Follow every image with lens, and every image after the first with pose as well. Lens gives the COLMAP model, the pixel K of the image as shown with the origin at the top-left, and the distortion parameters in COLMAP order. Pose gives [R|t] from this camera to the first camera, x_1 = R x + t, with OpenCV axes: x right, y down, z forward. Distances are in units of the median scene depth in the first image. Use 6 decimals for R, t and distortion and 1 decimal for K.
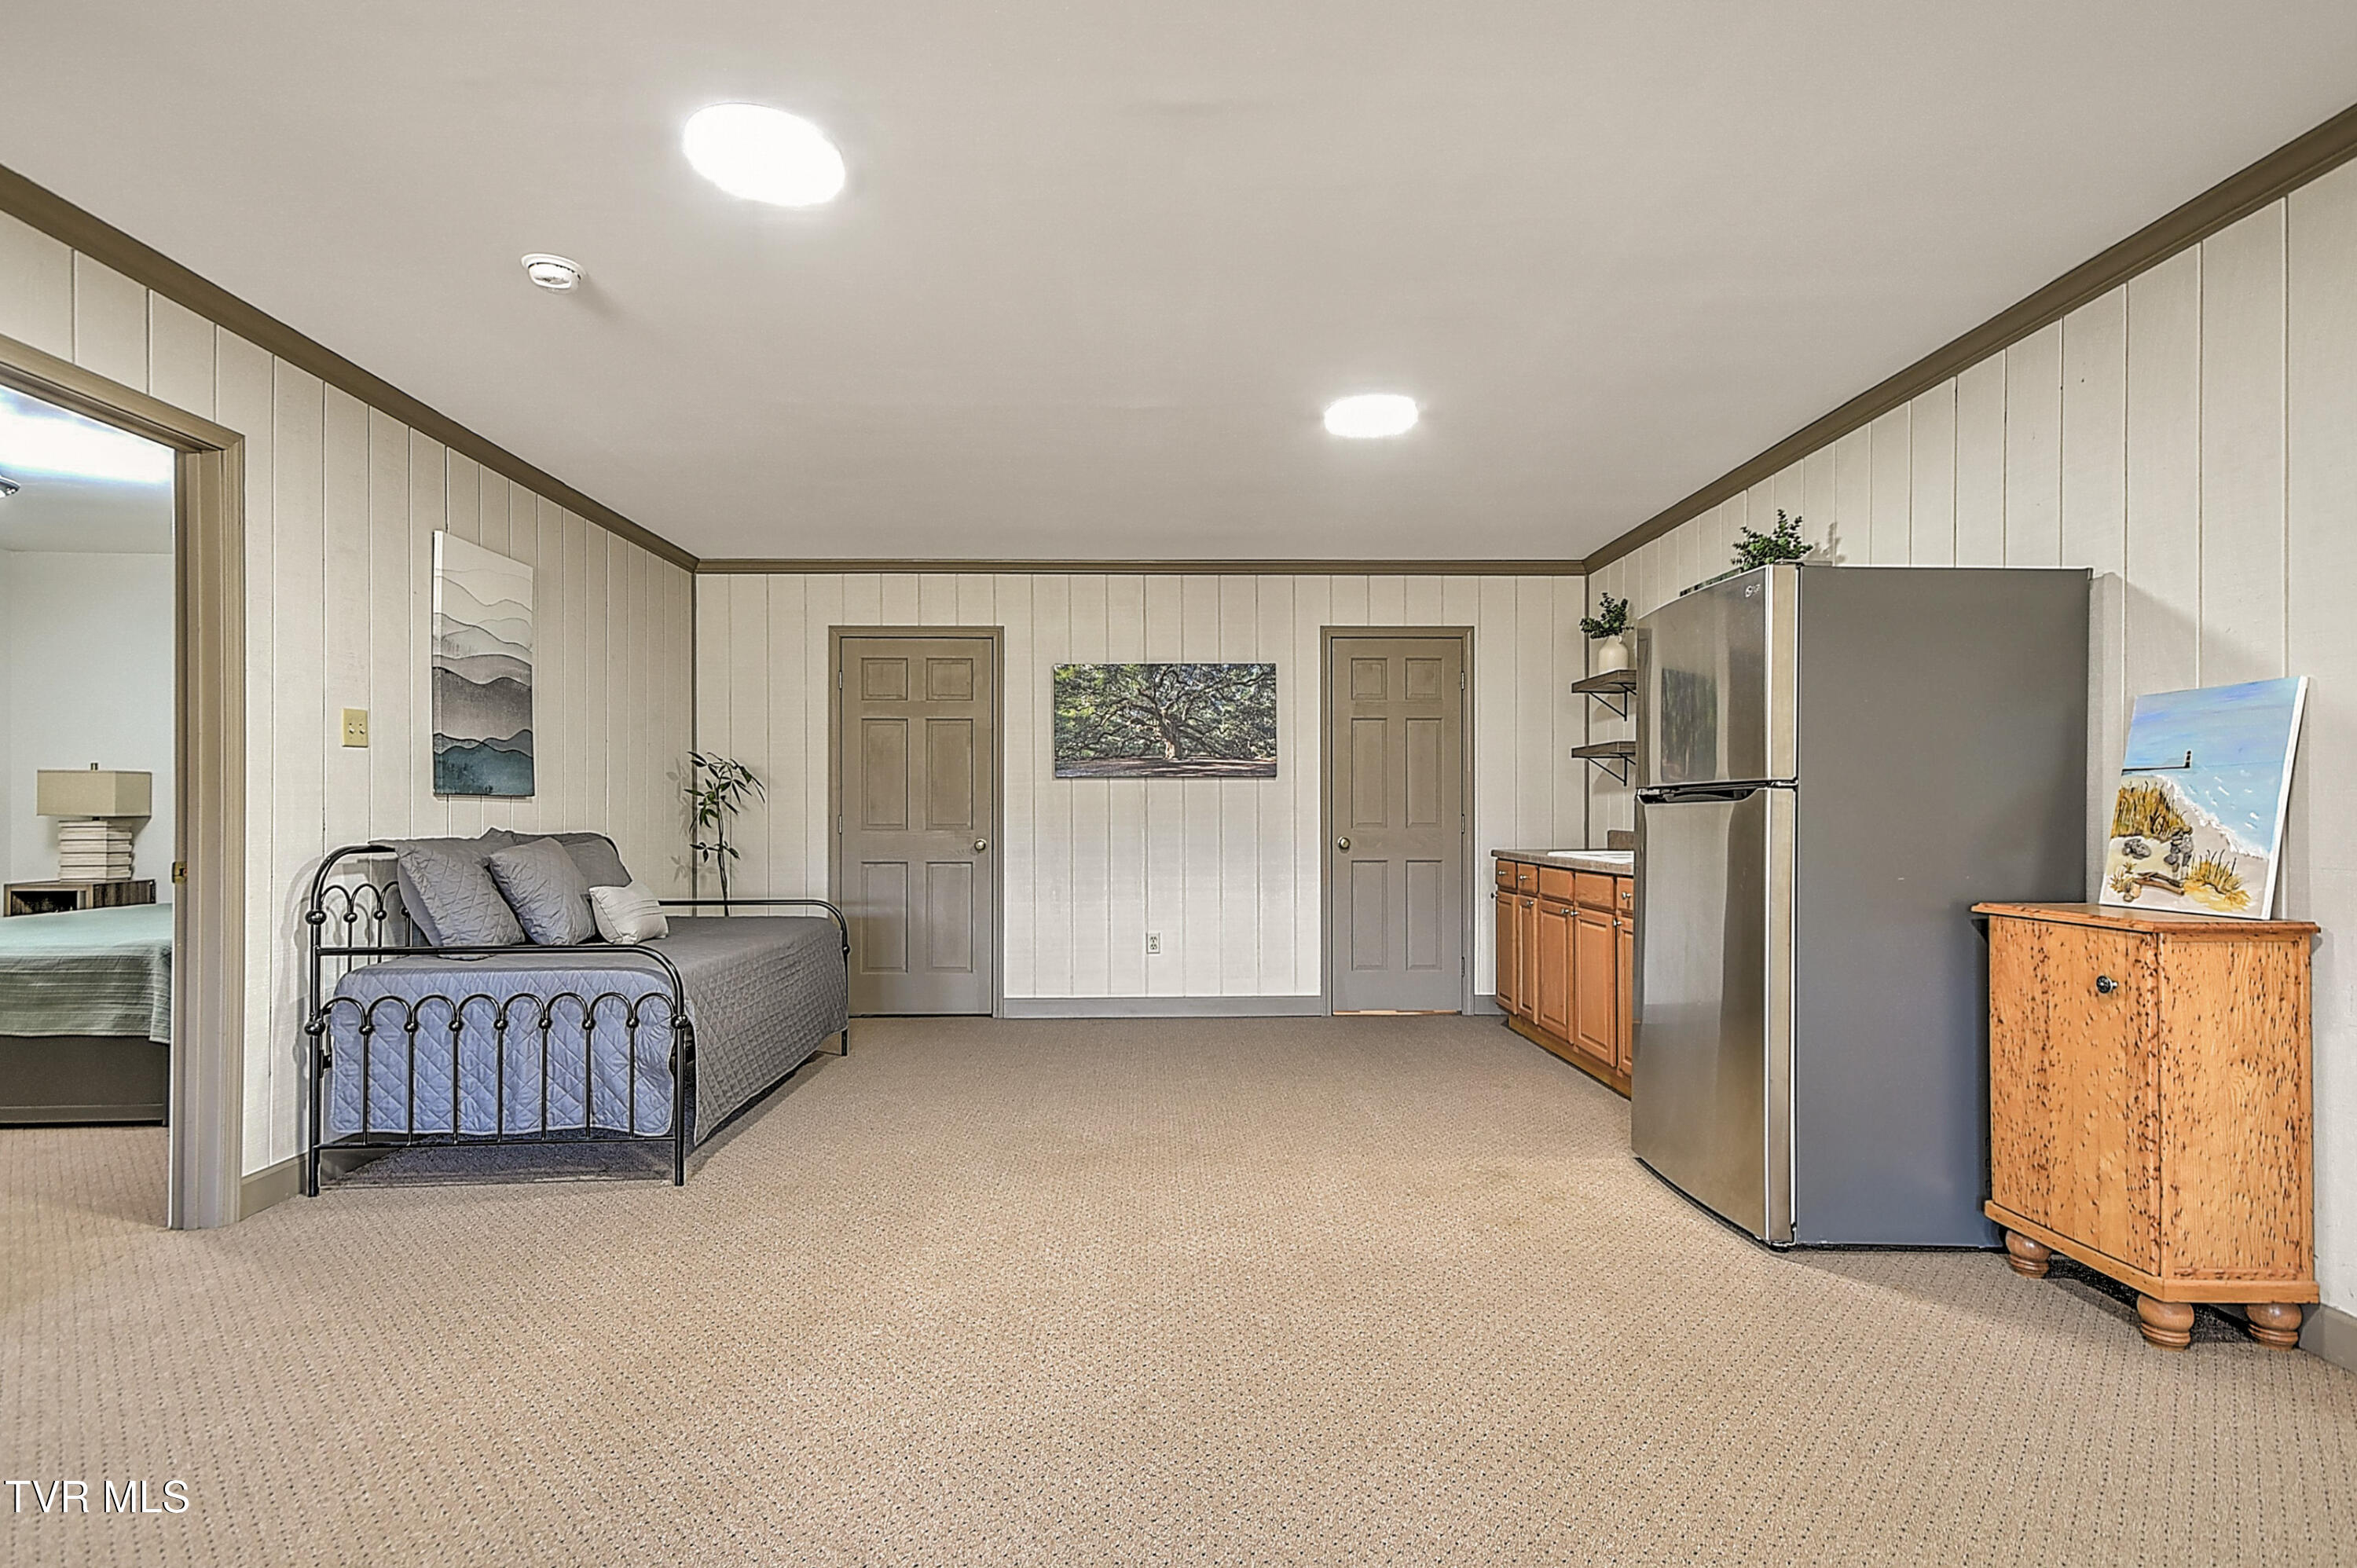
lens RADIAL K [[1186.3, 0, 1190.8], [0, 1186.3, 802.2], [0, 0, 1]] dist [0.022455, 0.001550]
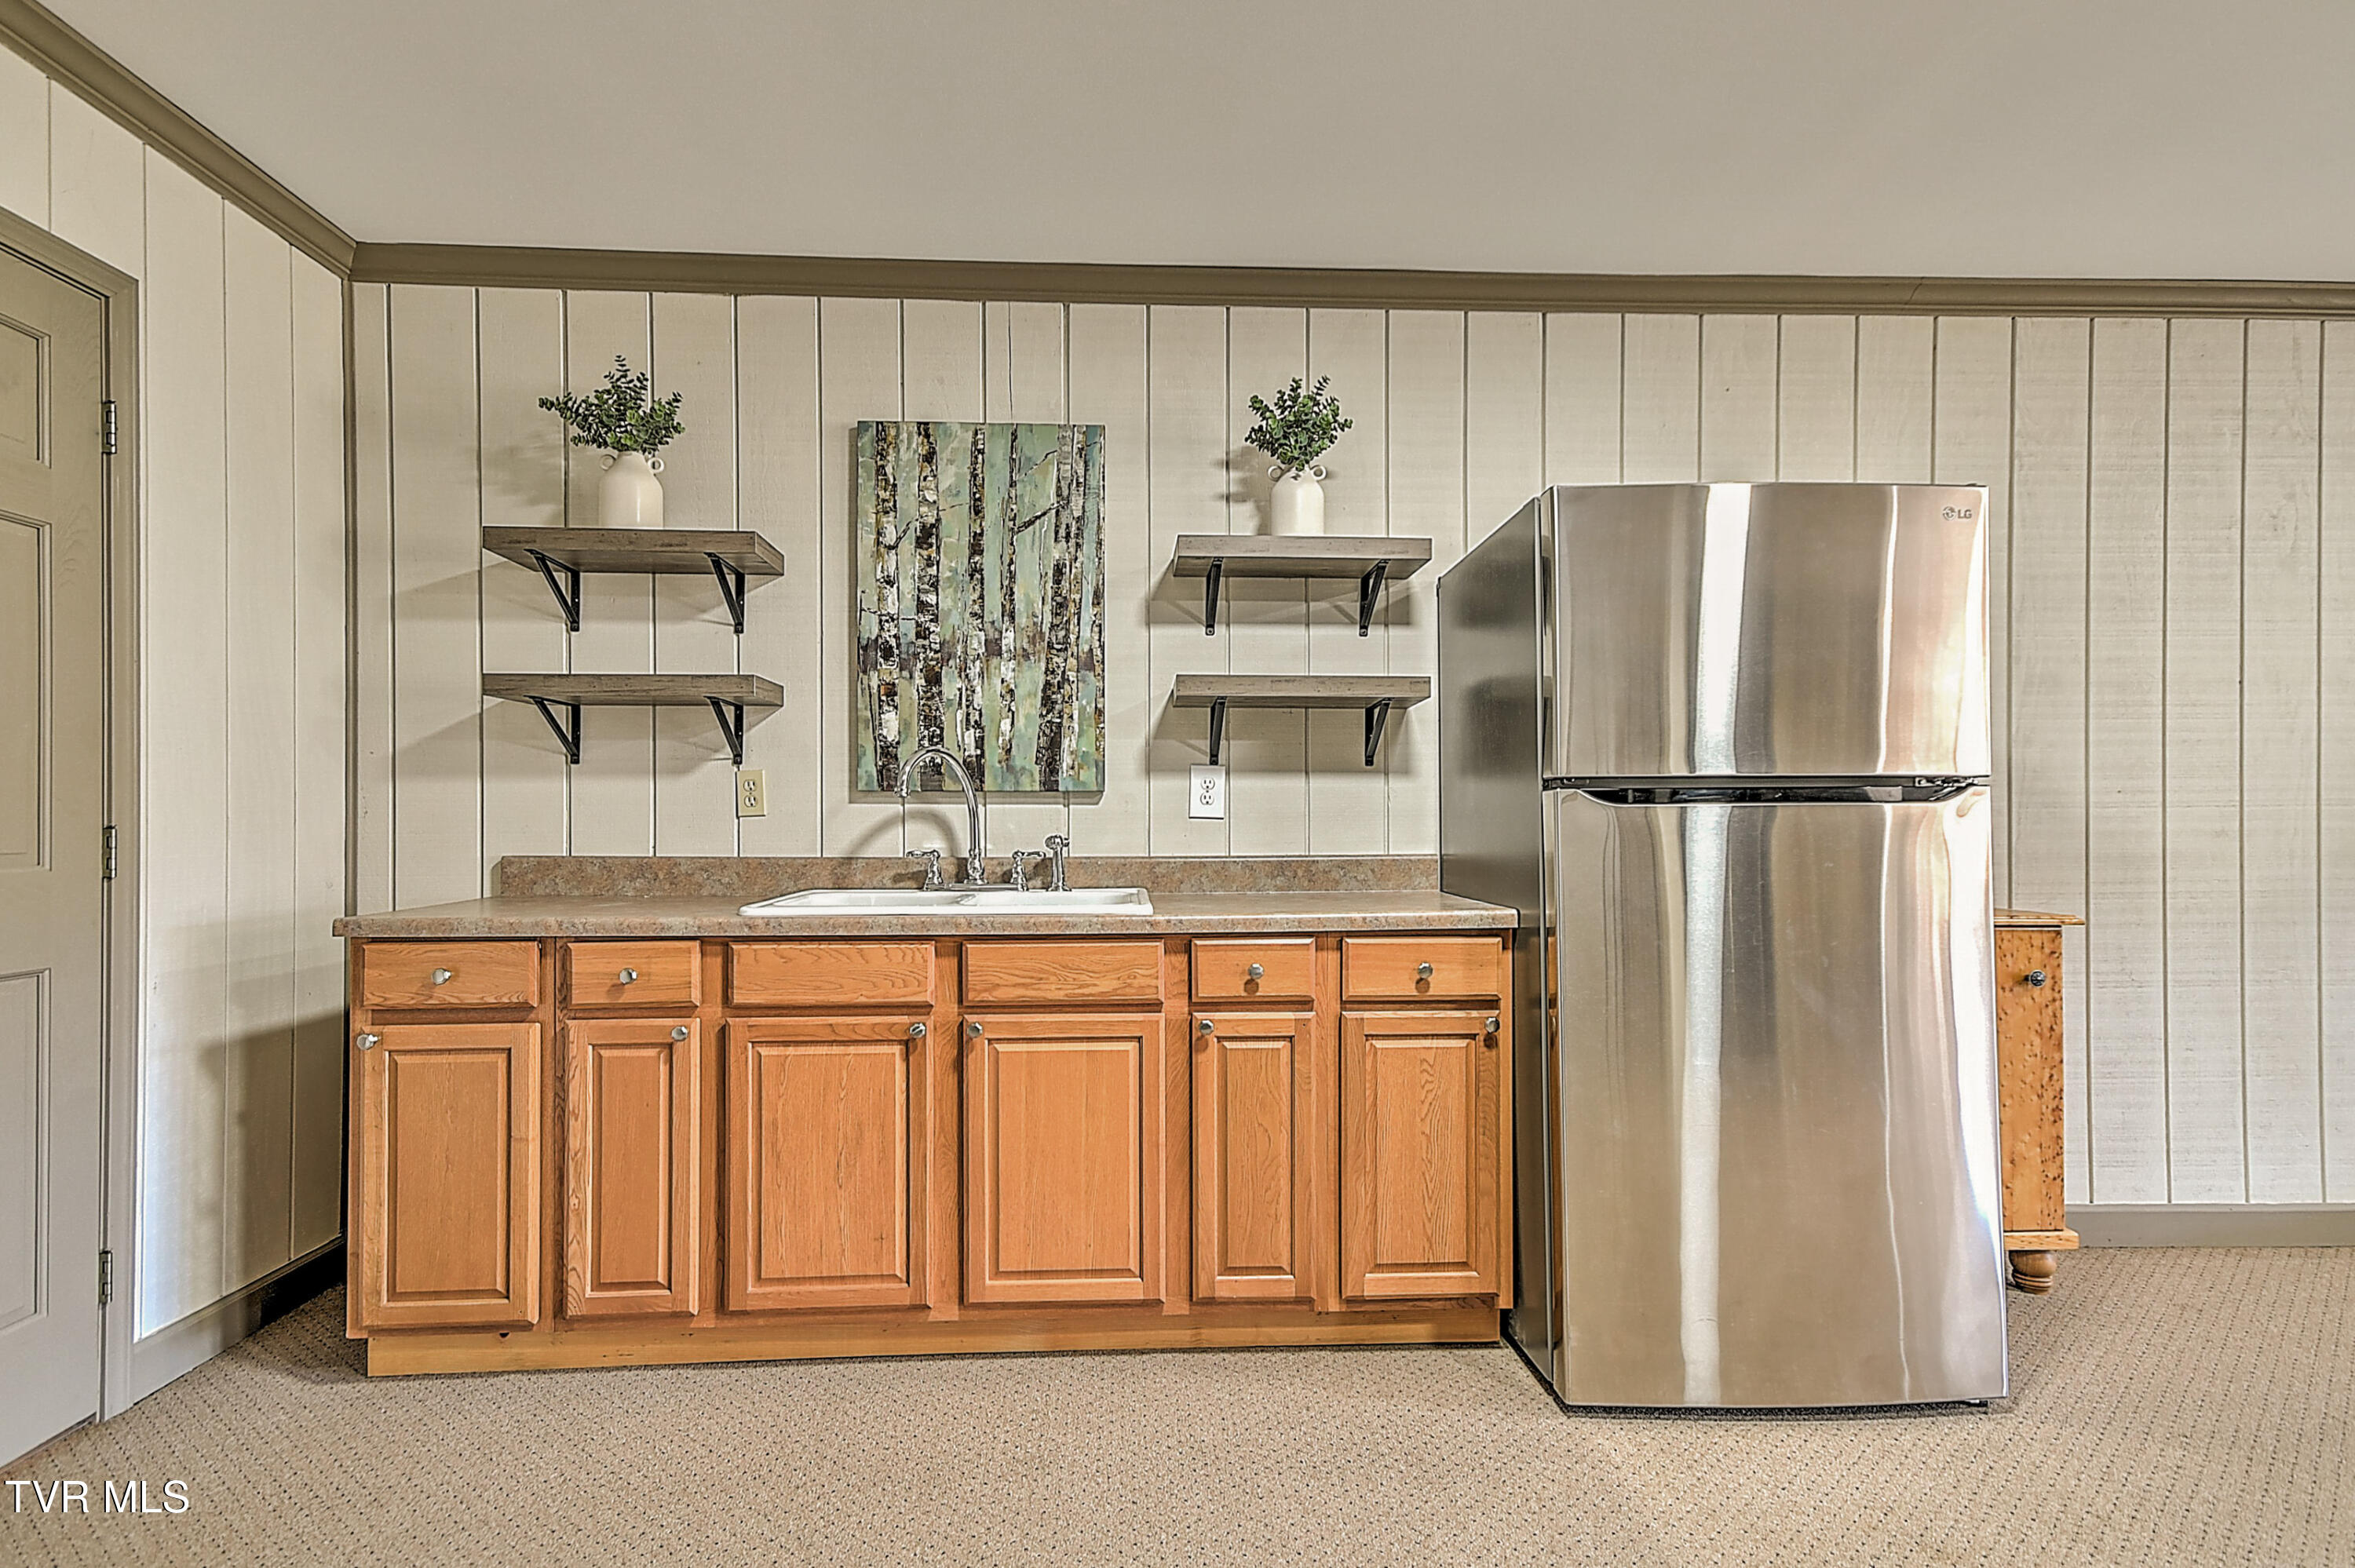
lens RADIAL K [[1185.2, 0, 1179.0], [0, 1185.2, 796.3], [0, 0, 1]] dist [0.022455, 0.001550]
pose [[-0.019992, 0.011277, 0.999737, -0.302386], [-0.010173, 0.999882, -0.011482, 0.007740], [-0.999748, -0.010400, -0.019875, 1.774996]]
